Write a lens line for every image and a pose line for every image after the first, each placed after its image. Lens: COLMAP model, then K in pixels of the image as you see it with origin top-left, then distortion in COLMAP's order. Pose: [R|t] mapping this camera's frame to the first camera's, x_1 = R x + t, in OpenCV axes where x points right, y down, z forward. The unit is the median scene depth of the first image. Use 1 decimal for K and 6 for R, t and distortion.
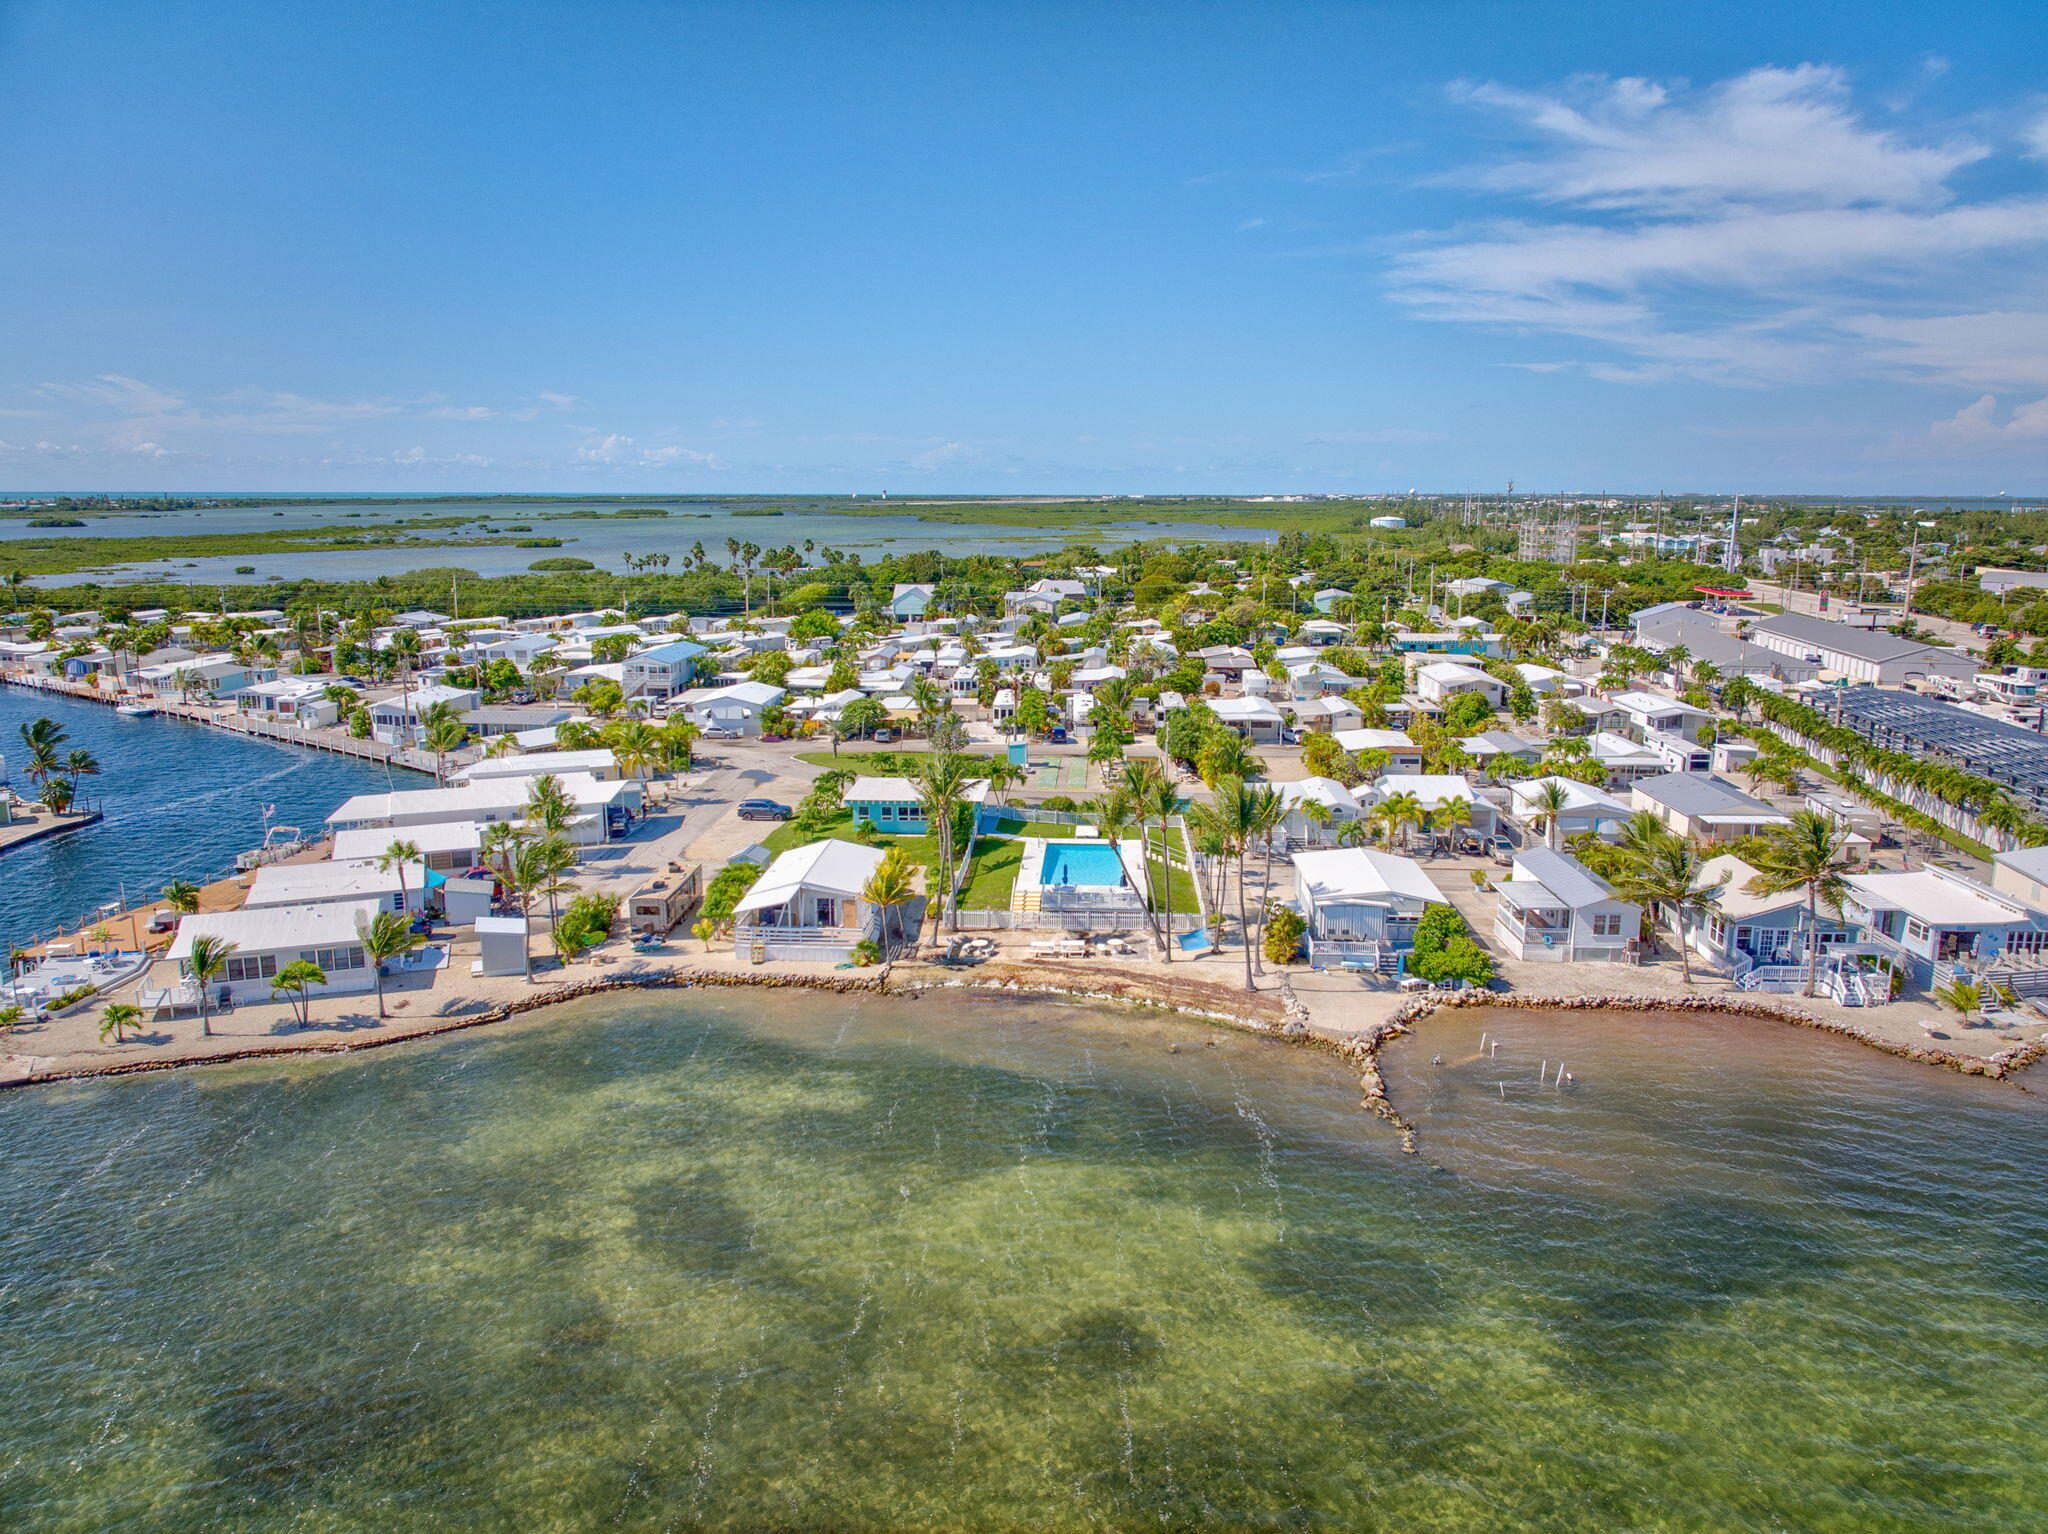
lens RADIAL K [[1468.2, 0, 1024.0], [0, 1468.2, 767.0], [0, 0, 1]] dist [-0.004794, -0.002506]
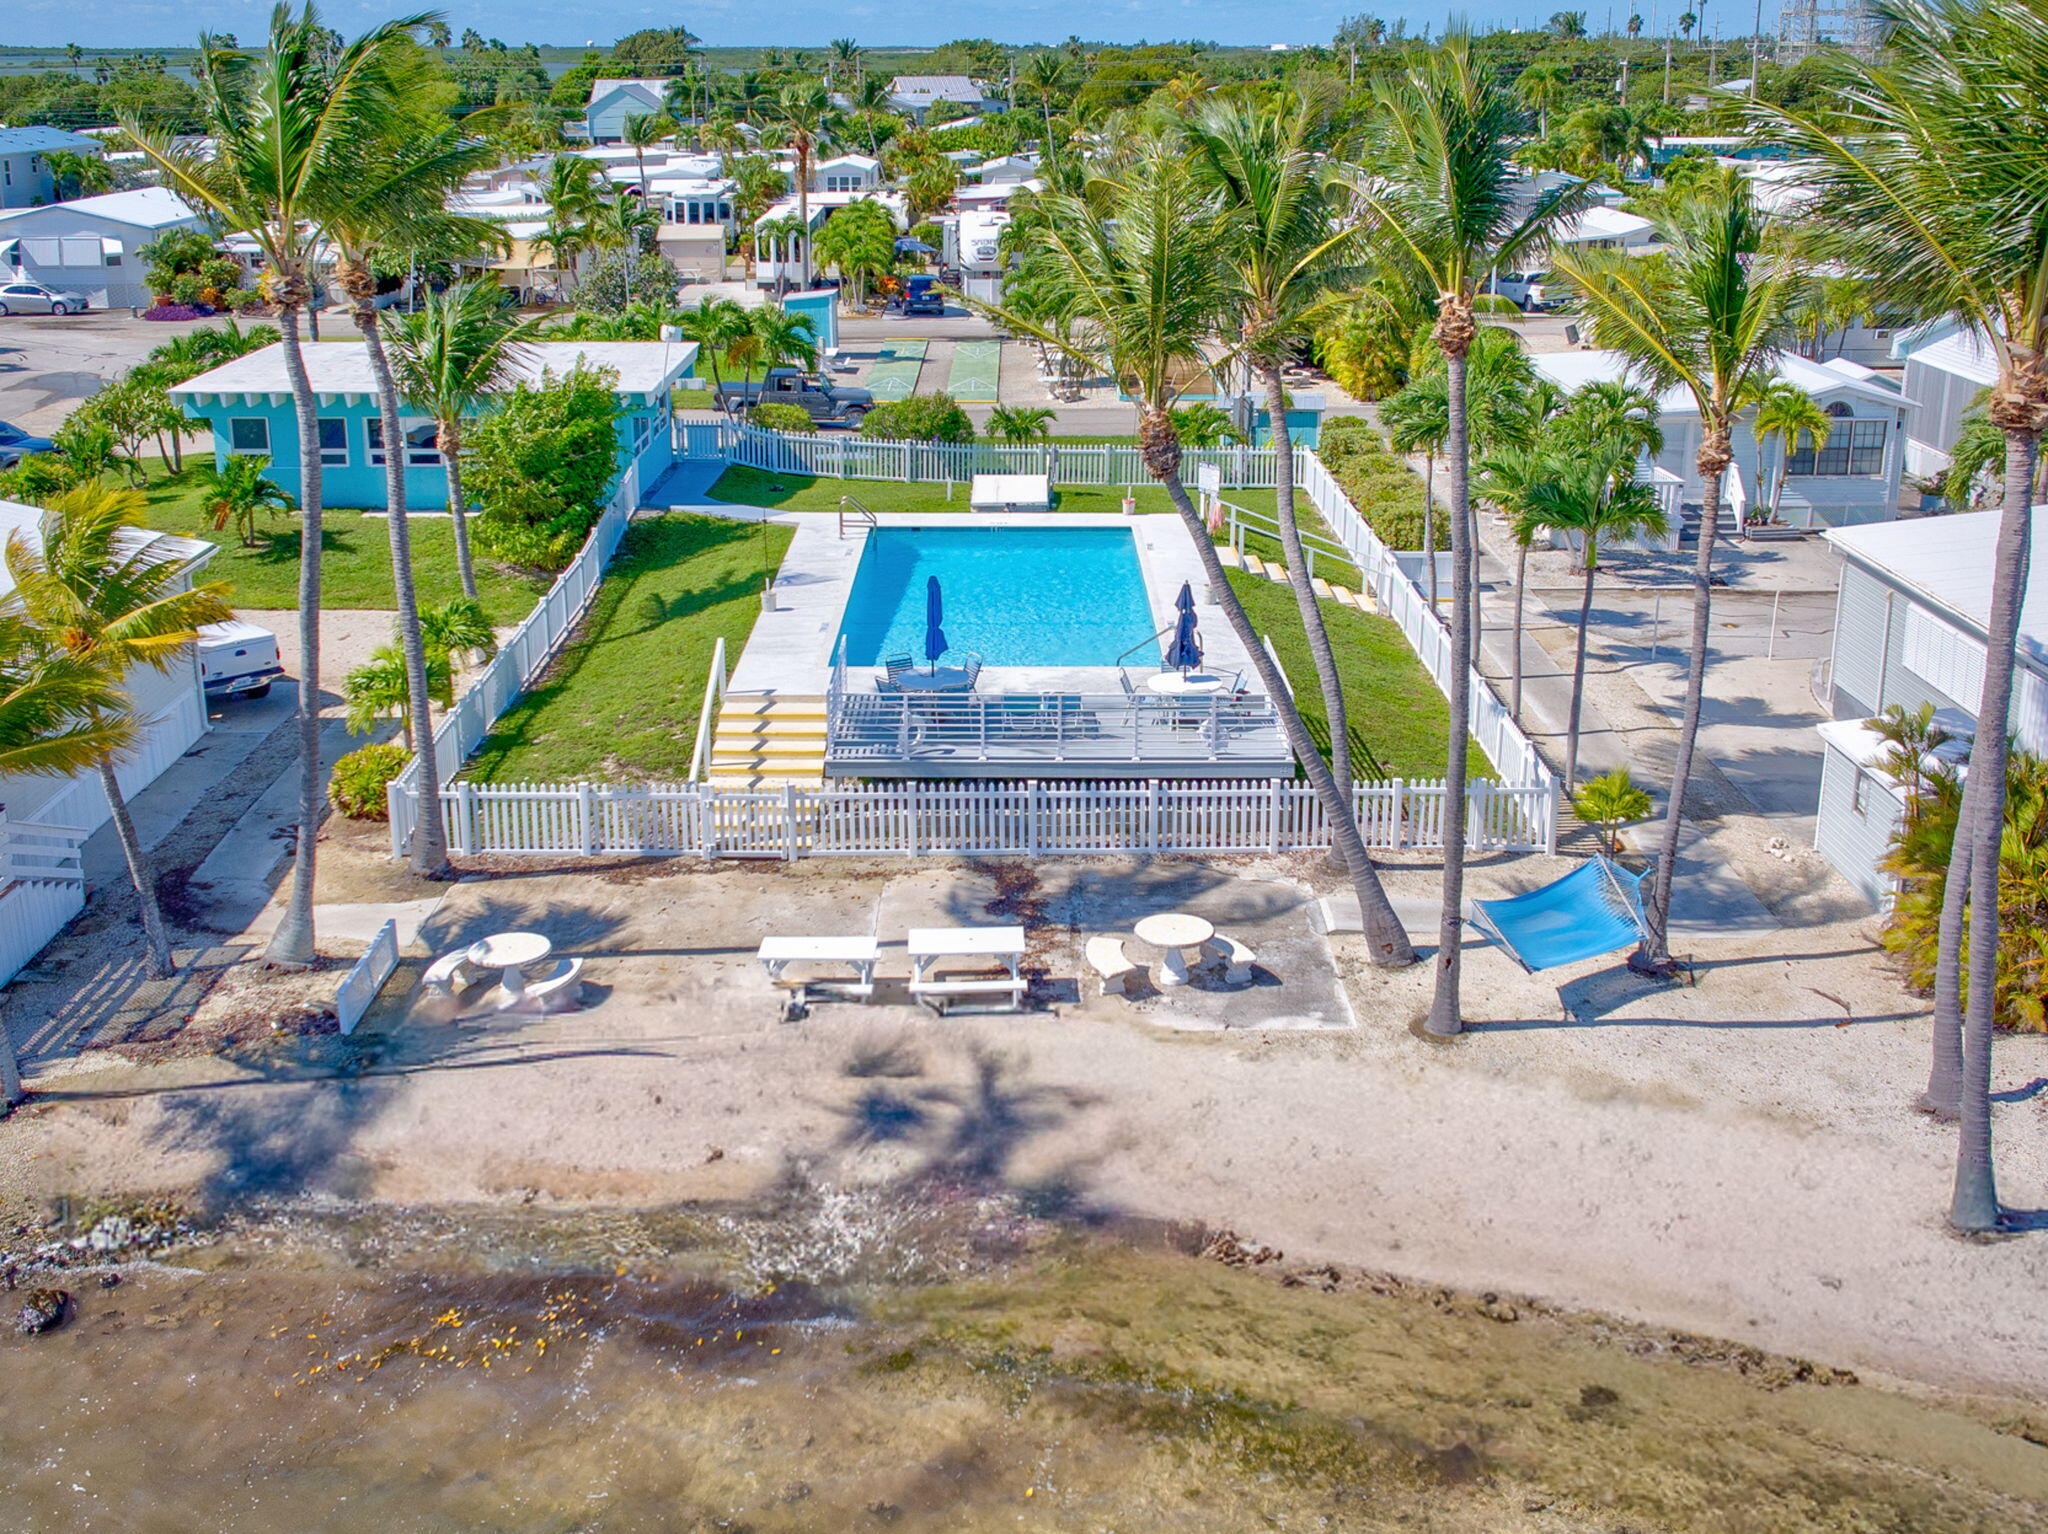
lens RADIAL K [[1468.2, 0, 1024.0], [0, 1468.2, 767.0], [0, 0, 1]] dist [-0.004794, -0.002506]
pose [[0.997264, -0.018553, 0.071560, 0.025210], [0.009277, 0.991750, 0.127848, 0.065756], [-0.073342, -0.126834, 0.989209, 0.754270]]
